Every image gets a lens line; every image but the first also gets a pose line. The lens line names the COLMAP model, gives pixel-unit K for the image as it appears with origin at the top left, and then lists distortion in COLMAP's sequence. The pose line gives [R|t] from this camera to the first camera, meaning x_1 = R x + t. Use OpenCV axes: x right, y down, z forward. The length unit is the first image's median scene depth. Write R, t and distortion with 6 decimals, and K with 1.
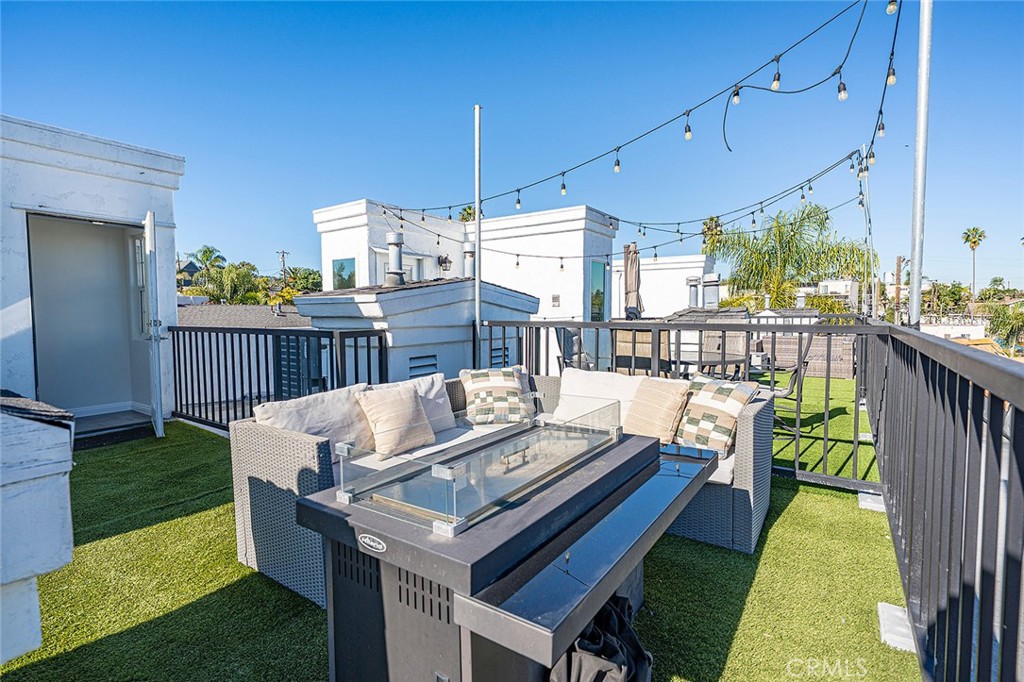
lens RADIAL K [[488.9, 0, 511.2], [0, 488.9, 343.2], [0, 0, 1]] dist [0.004029, 0.000916]
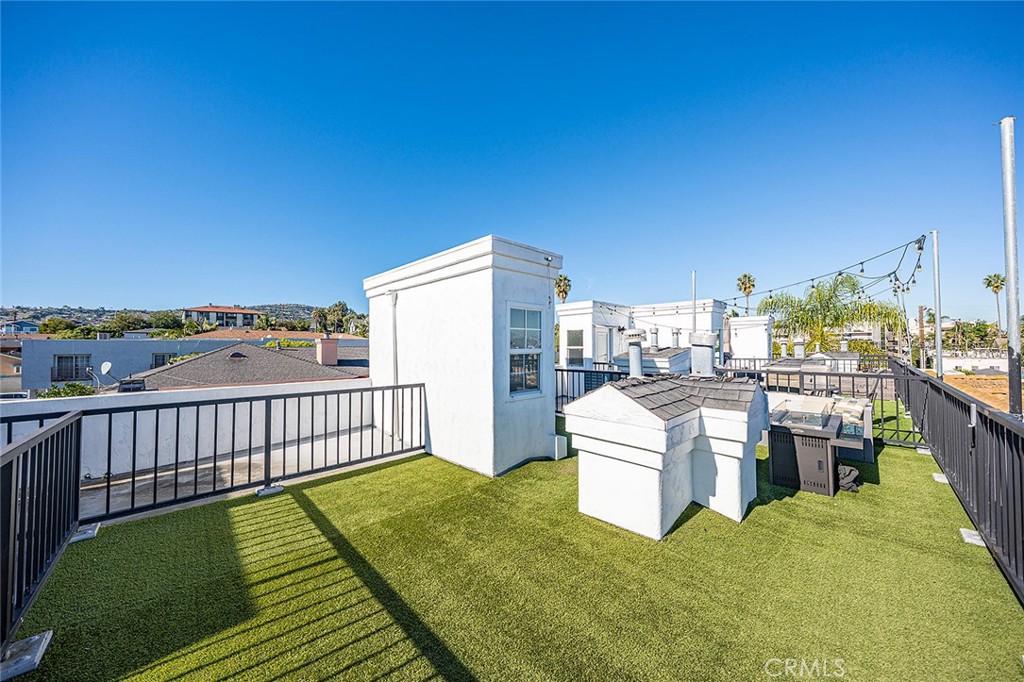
lens RADIAL K [[350.2, 0, 510.5], [0, 350.2, 343.6], [0, 0, 1]] dist [-0.001434, -0.000229]
pose [[0.980134, -0.002616, -0.198318, -0.117169], [-0.011511, 0.997477, -0.070047, -0.007162], [0.198001, 0.070938, 0.977631, -0.143106]]
